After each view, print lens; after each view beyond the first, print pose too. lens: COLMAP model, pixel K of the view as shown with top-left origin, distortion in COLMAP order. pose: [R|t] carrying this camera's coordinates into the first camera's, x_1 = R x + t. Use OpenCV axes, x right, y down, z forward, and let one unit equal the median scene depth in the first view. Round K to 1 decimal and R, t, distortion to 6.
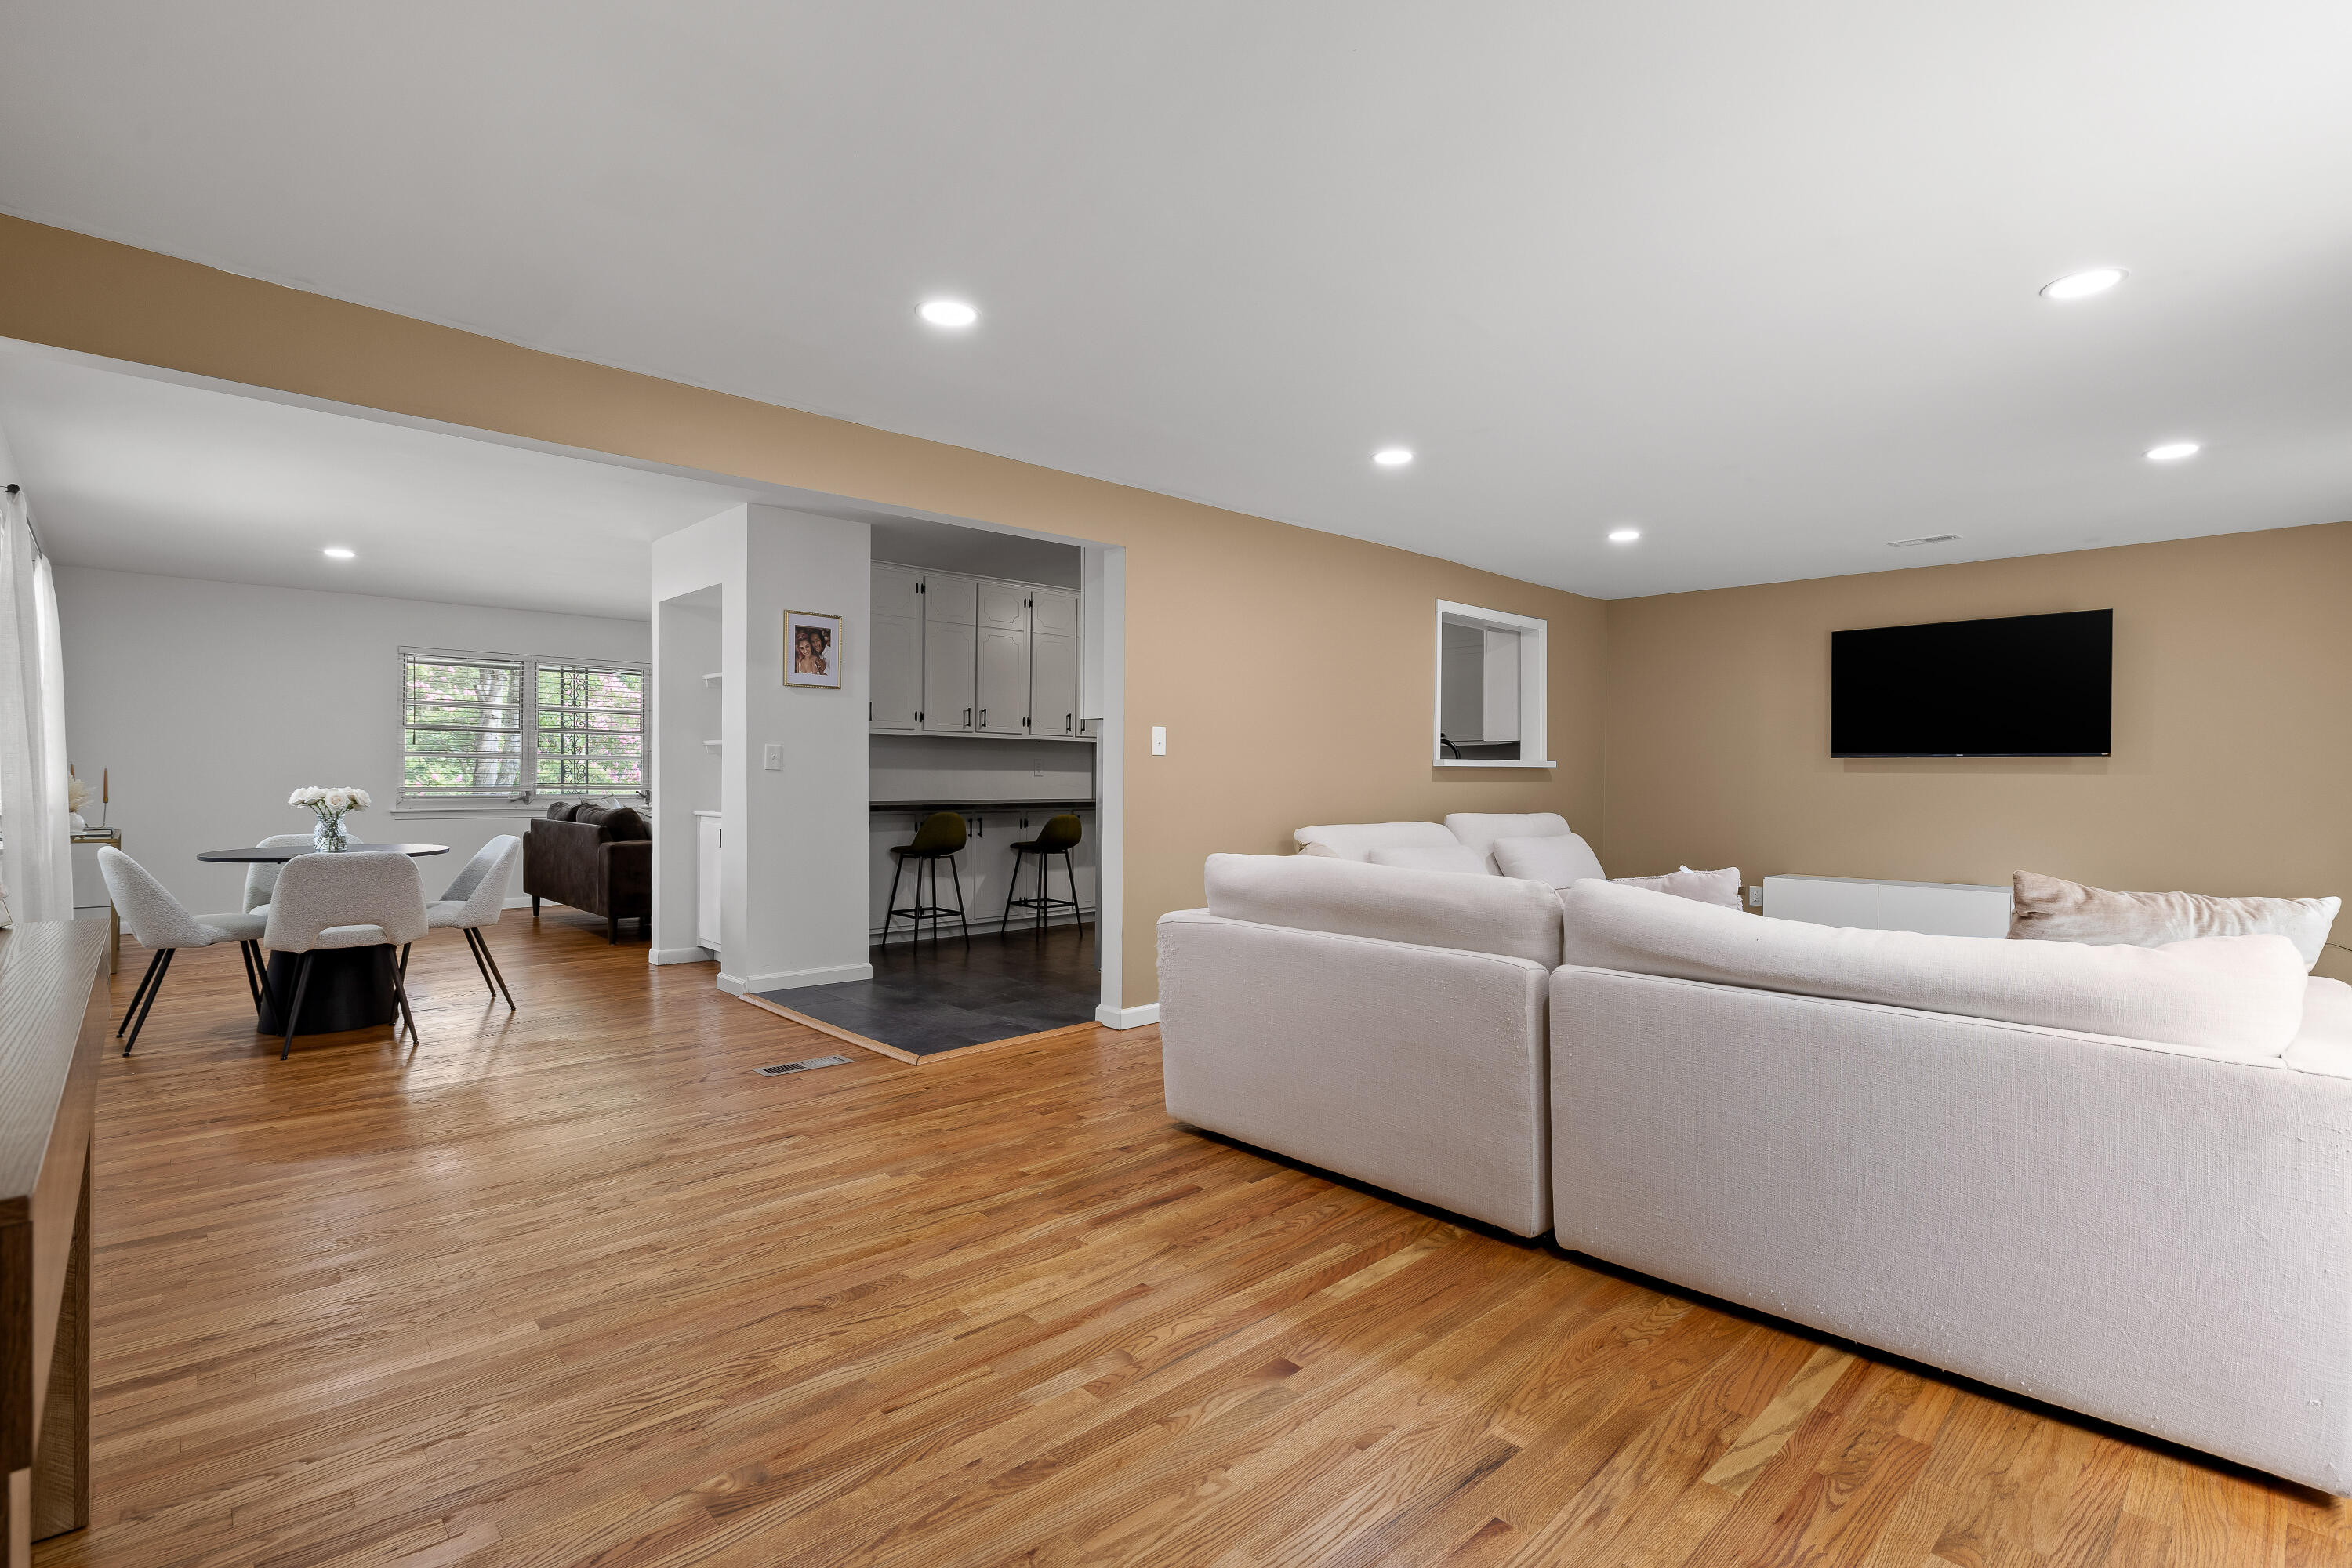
lens RADIAL K [[1110.8, 0, 1169.7], [0, 1110.8, 783.6], [0, 0, 1]] dist [-0.003157, 0.000060]
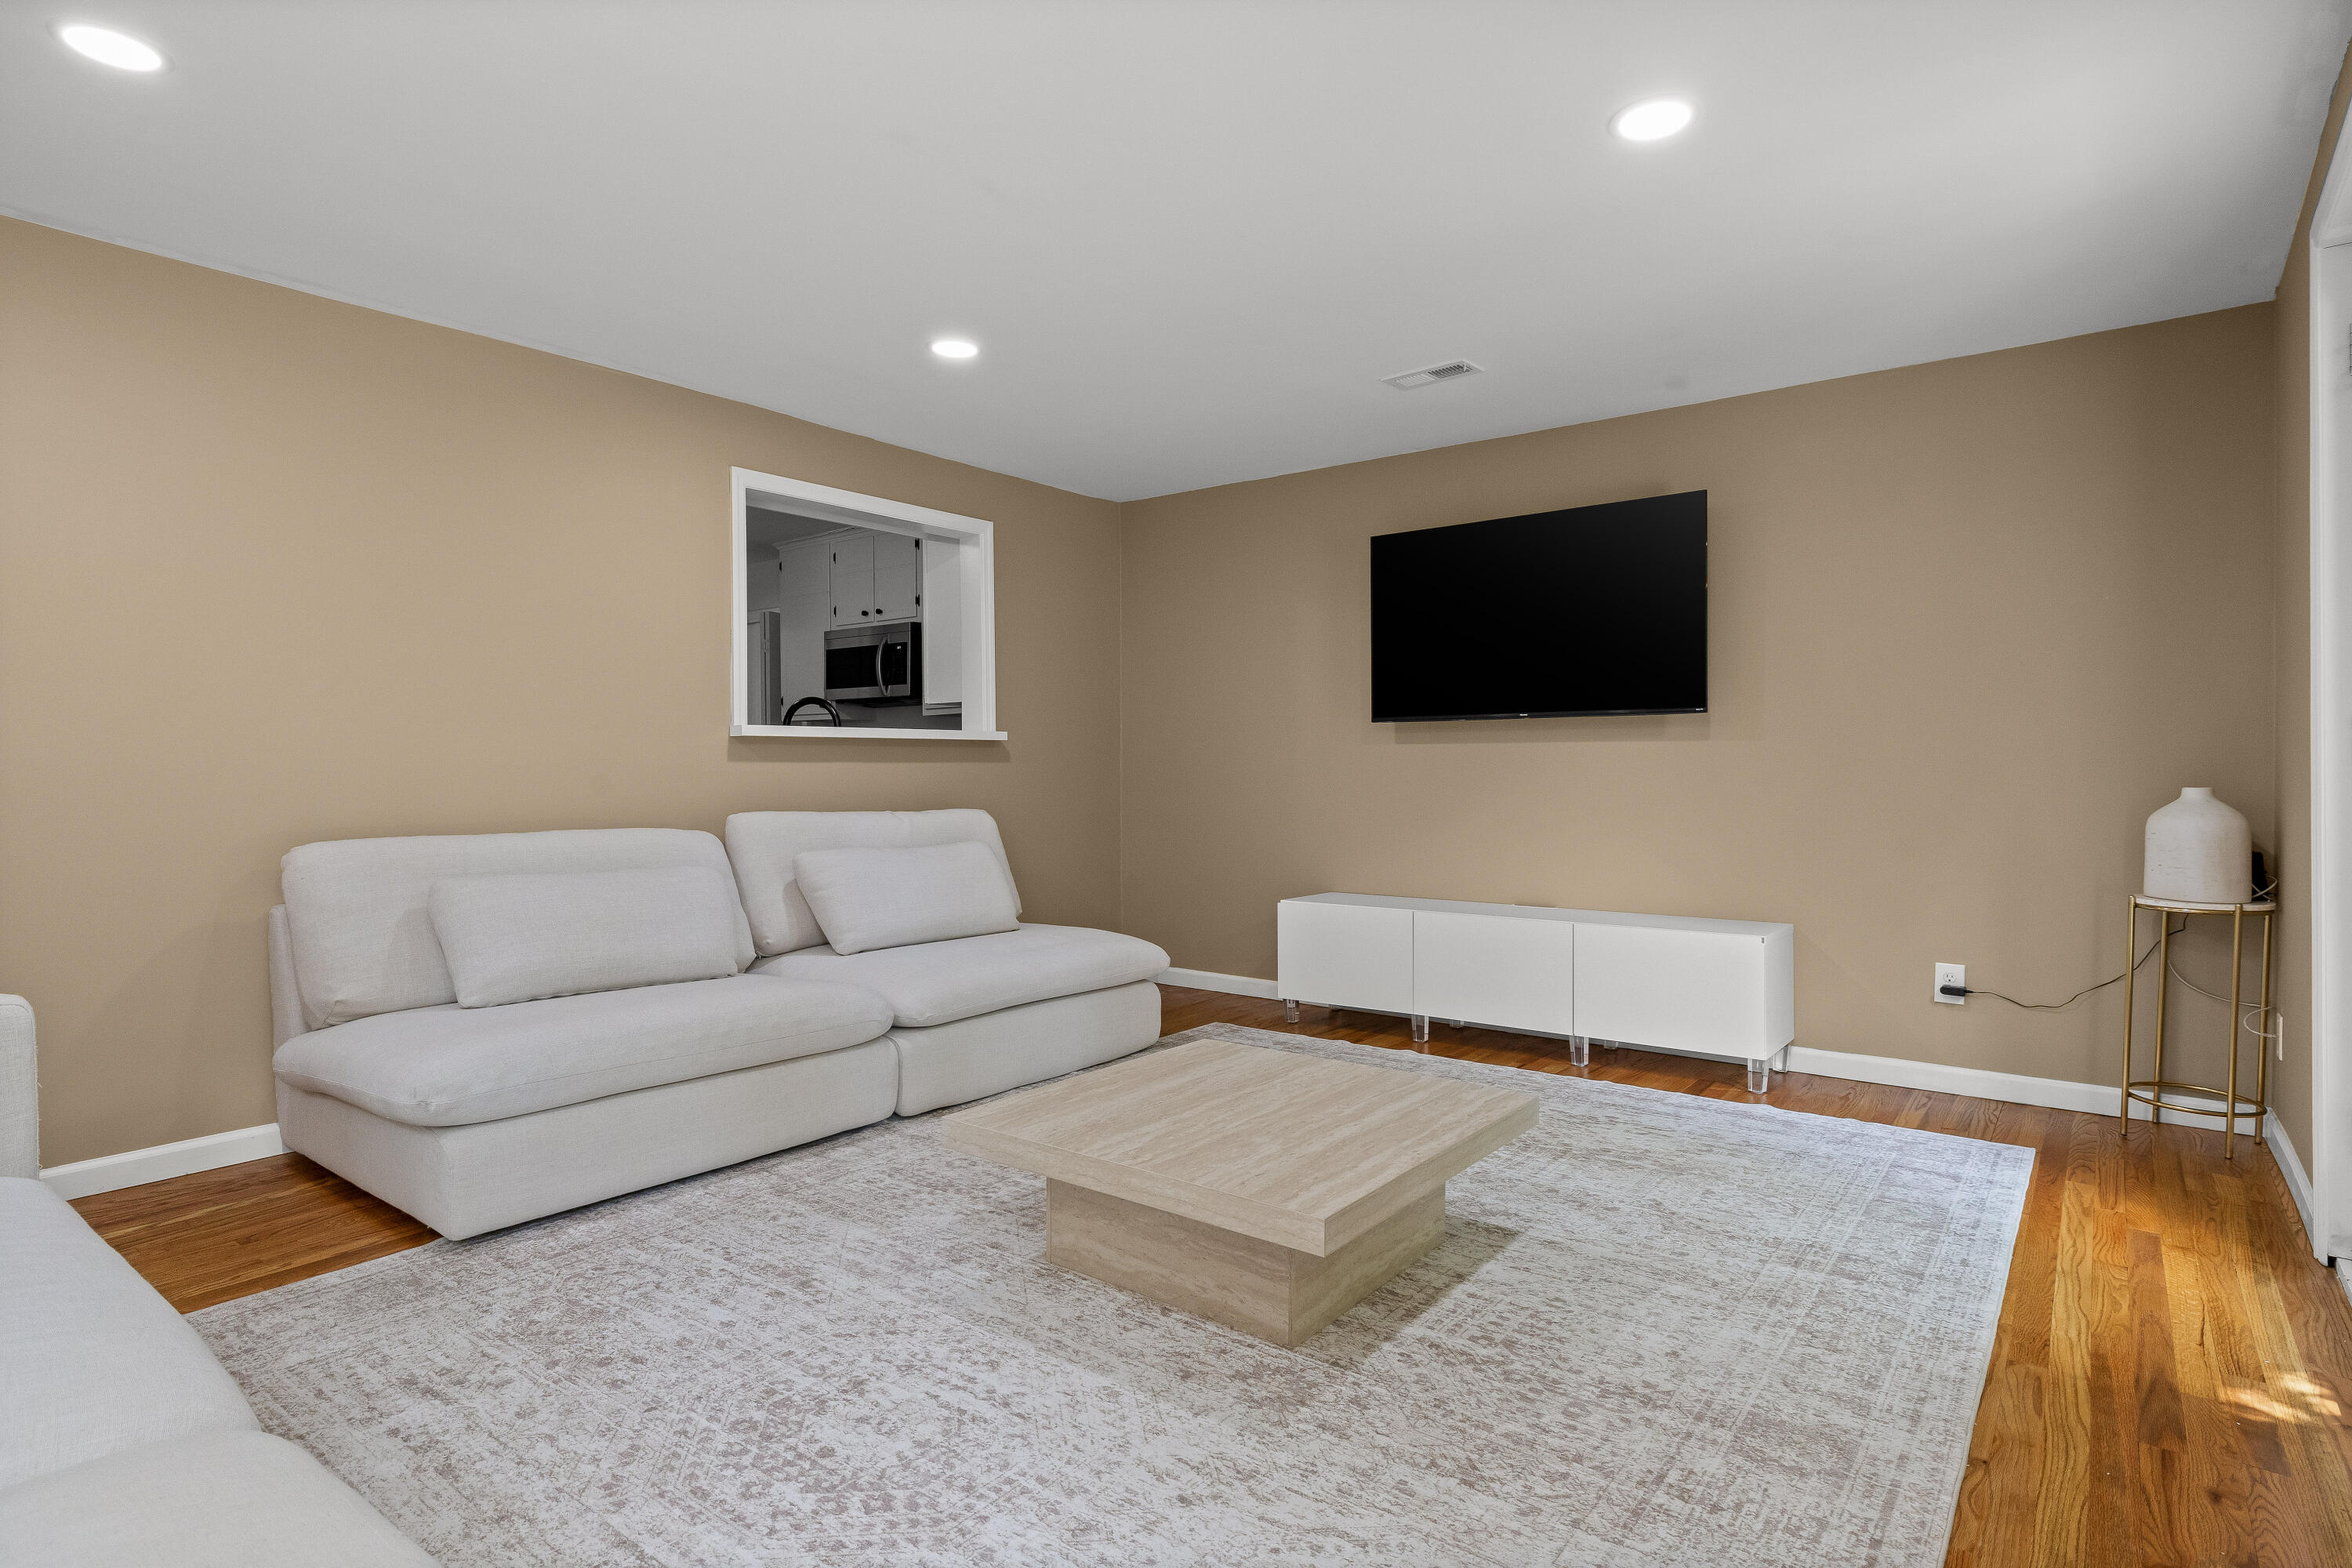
lens RADIAL K [[1218.9, 0, 1162.7], [0, 1218.9, 768.0], [0, 0, 1]] dist [-0.000385, -0.000080]
pose [[0.988562, -0.008821, 0.150560, 0.423416], [0.009934, 0.999929, -0.006639, 0.009775], [-0.150491, 0.008059, 0.988579, 0.335060]]
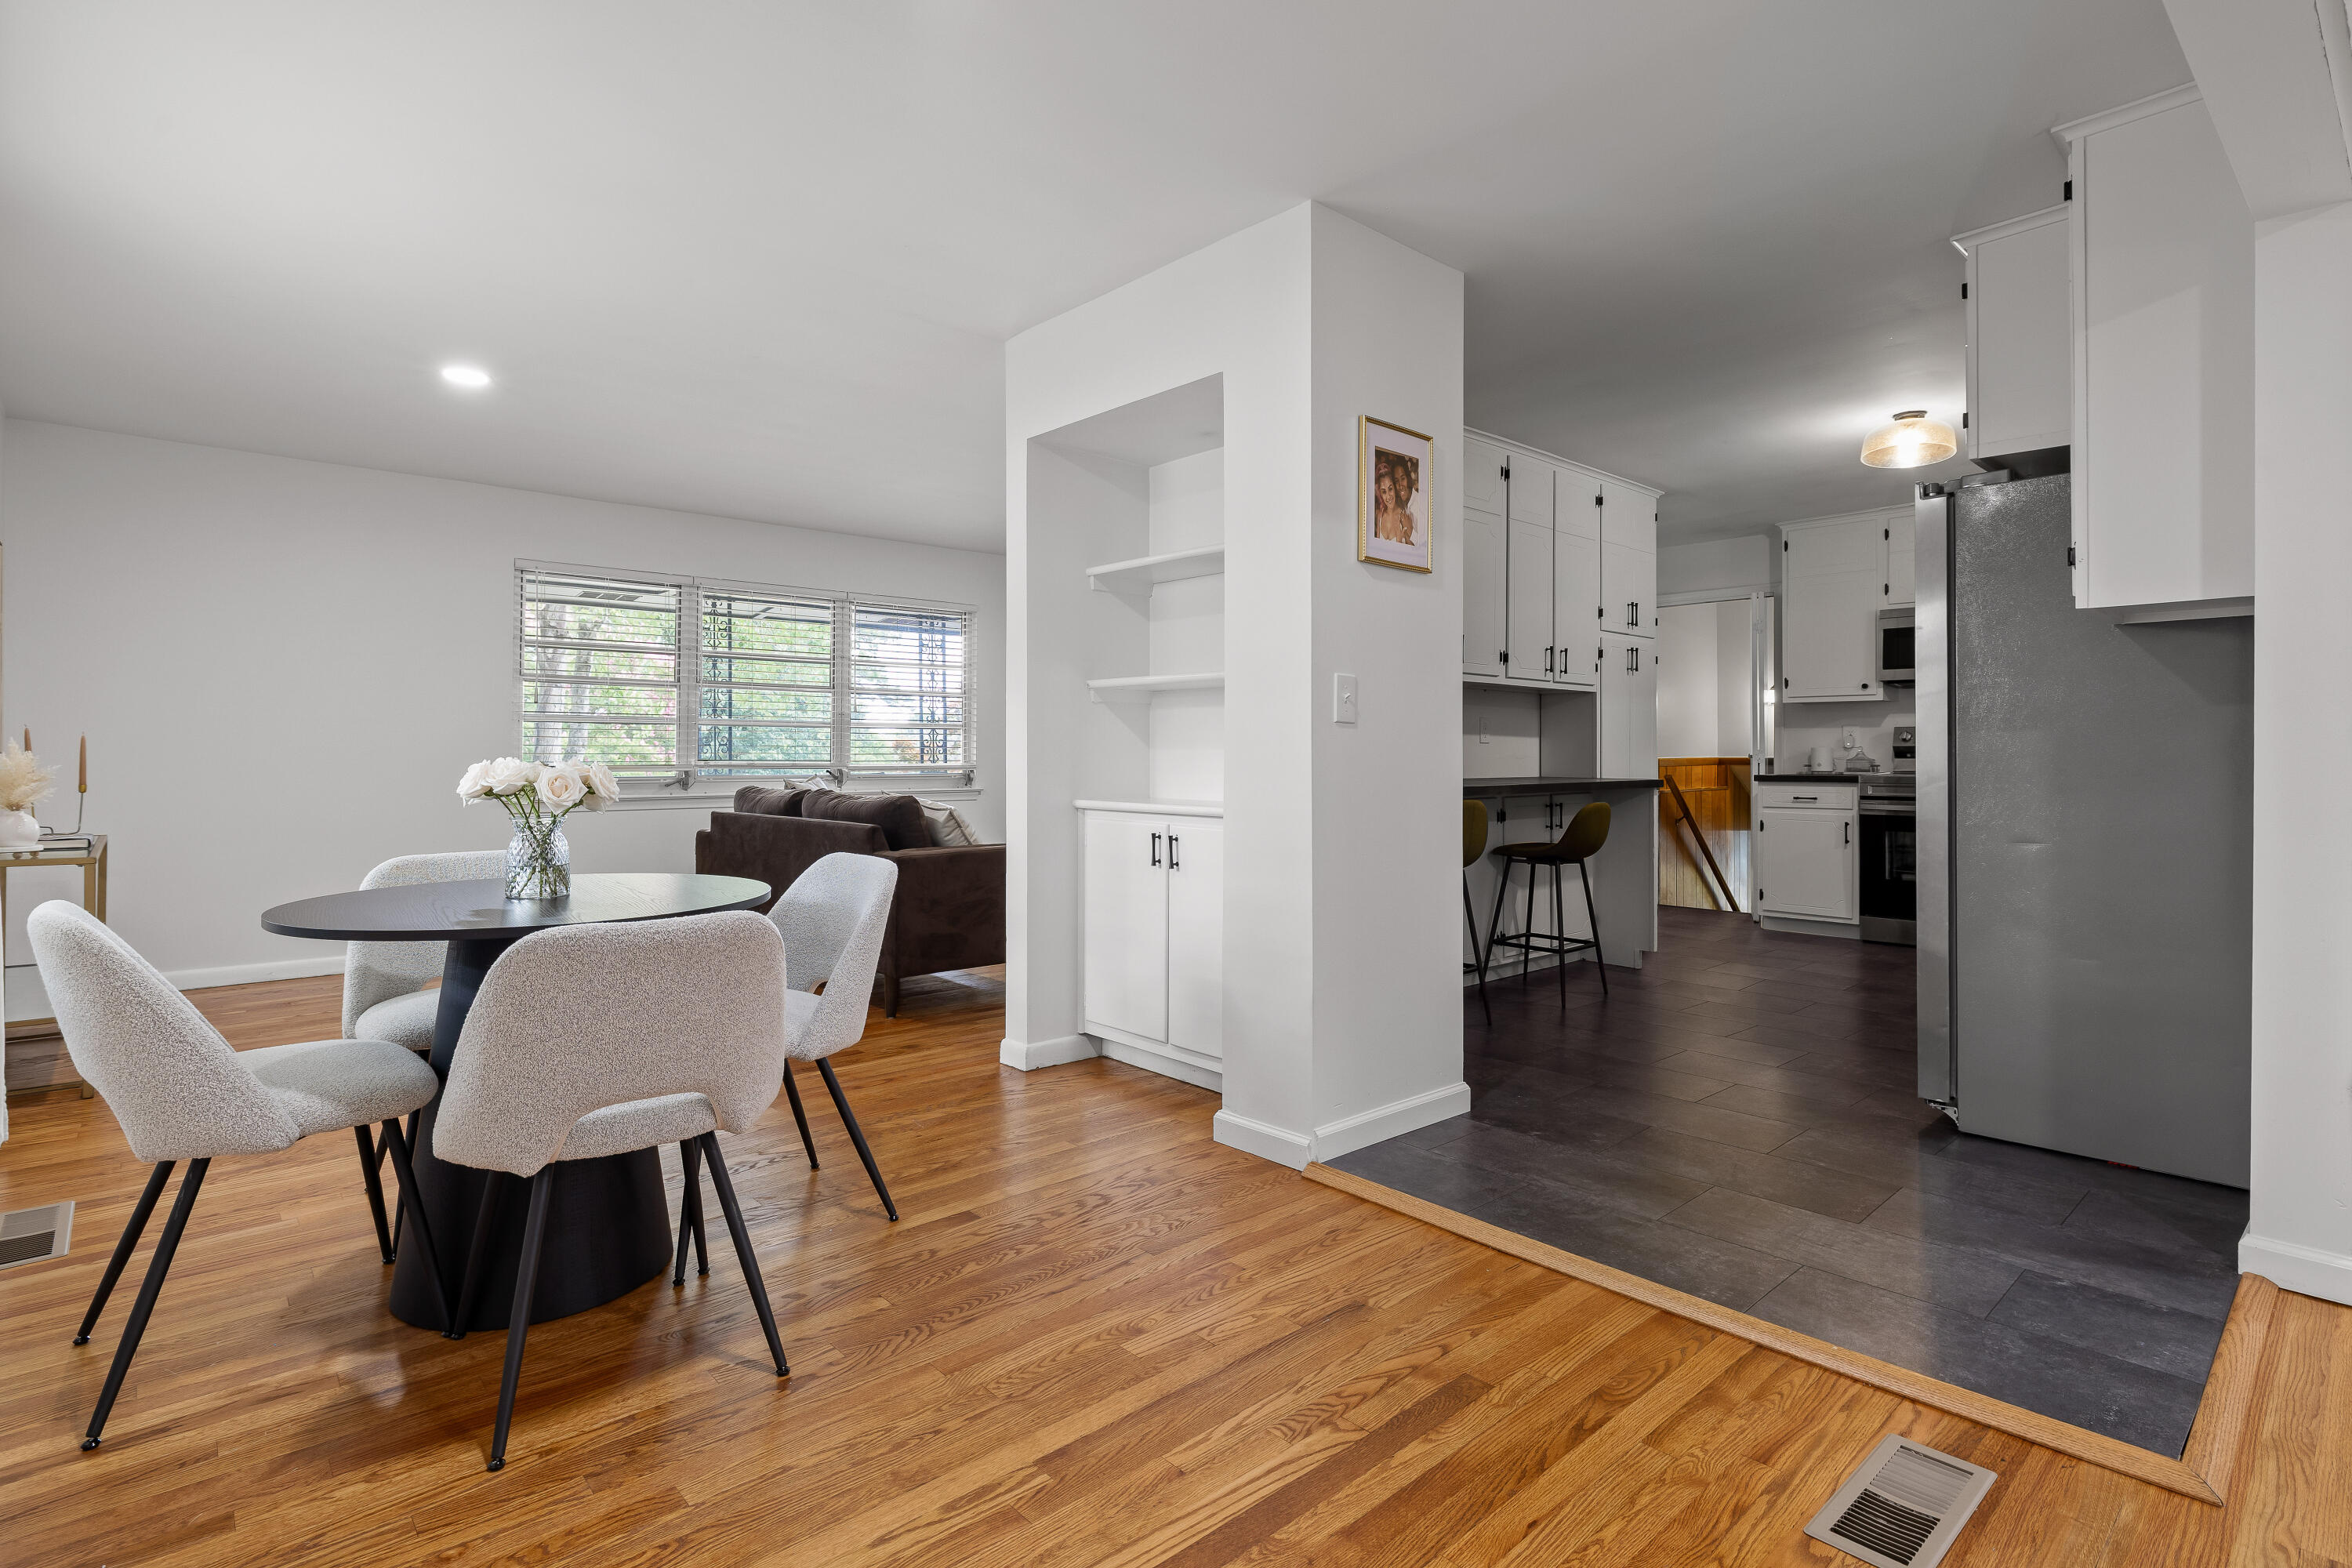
lens RADIAL K [[1153.7, 0, 1180.3], [0, 1153.7, 747.6], [0, 0, 1]] dist [-0.002993, -0.000427]
pose [[0.999845, -0.006131, -0.016492, -0.423984], [0.005926, 0.999905, -0.012428, 0.005180], [0.016566, 0.012328, 0.999787, 0.461348]]
